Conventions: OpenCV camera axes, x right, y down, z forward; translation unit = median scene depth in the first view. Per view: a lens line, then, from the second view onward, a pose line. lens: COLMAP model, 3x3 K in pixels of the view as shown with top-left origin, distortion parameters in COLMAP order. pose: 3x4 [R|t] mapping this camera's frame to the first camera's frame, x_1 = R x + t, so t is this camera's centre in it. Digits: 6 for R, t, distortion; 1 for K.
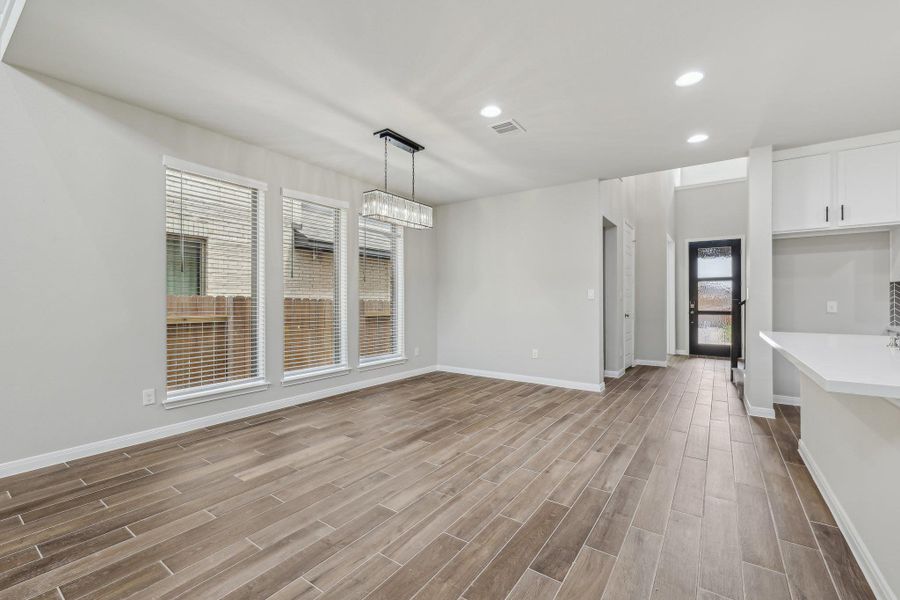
lens RADIAL K [[379.3, 0, 453.4], [0, 379.3, 298.7], [0, 0, 1]] dist [-0.000420, 0.000069]
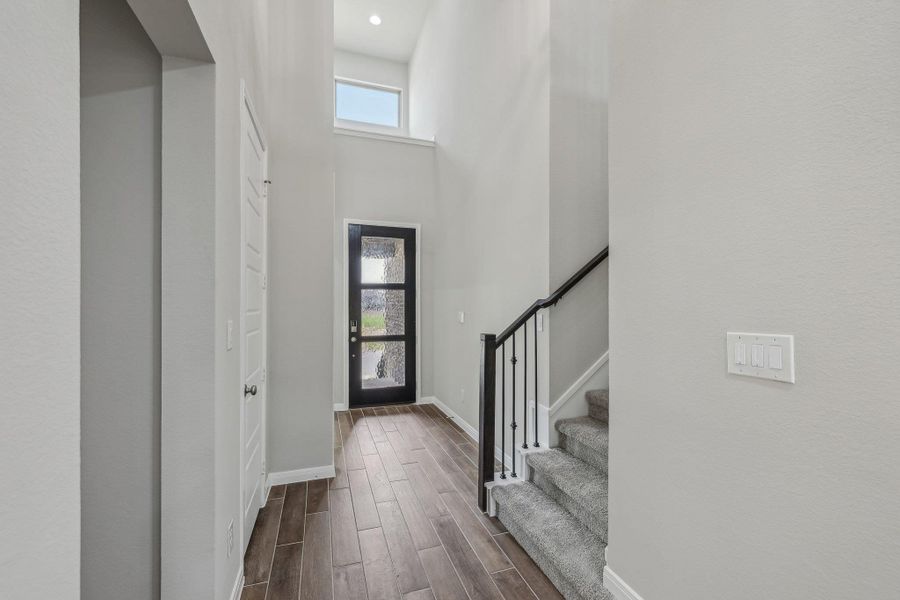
lens RADIAL K [[379.3, 0, 453.4], [0, 379.3, 298.7], [0, 0, 1]] dist [-0.000420, 0.000069]
pose [[0.586850, -0.000382, 0.809696, 0.478026], [0.006224, 0.999972, -0.004040, -0.055567], [-0.809672, 0.007411, 0.586836, 1.068399]]
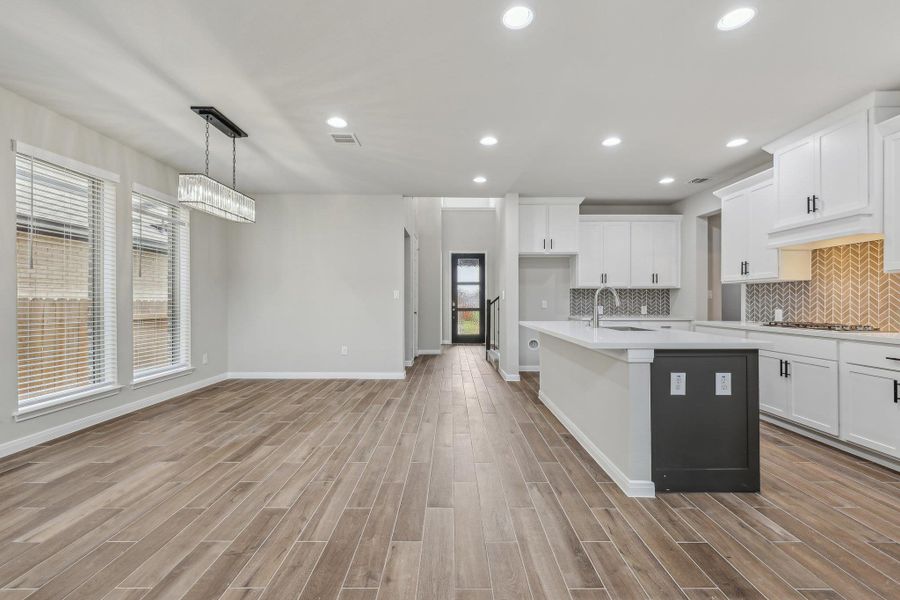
lens RADIAL K [[379.3, 0, 451.1], [0, 379.3, 295.3], [0, 0, 1]] dist [-0.000203, 0.000086]
pose [[0.819966, 0.007127, 0.572368, -0.197254], [-0.002355, 0.999956, -0.009078, 0.000940], [-0.572407, 0.006096, 0.819947, -0.044312]]
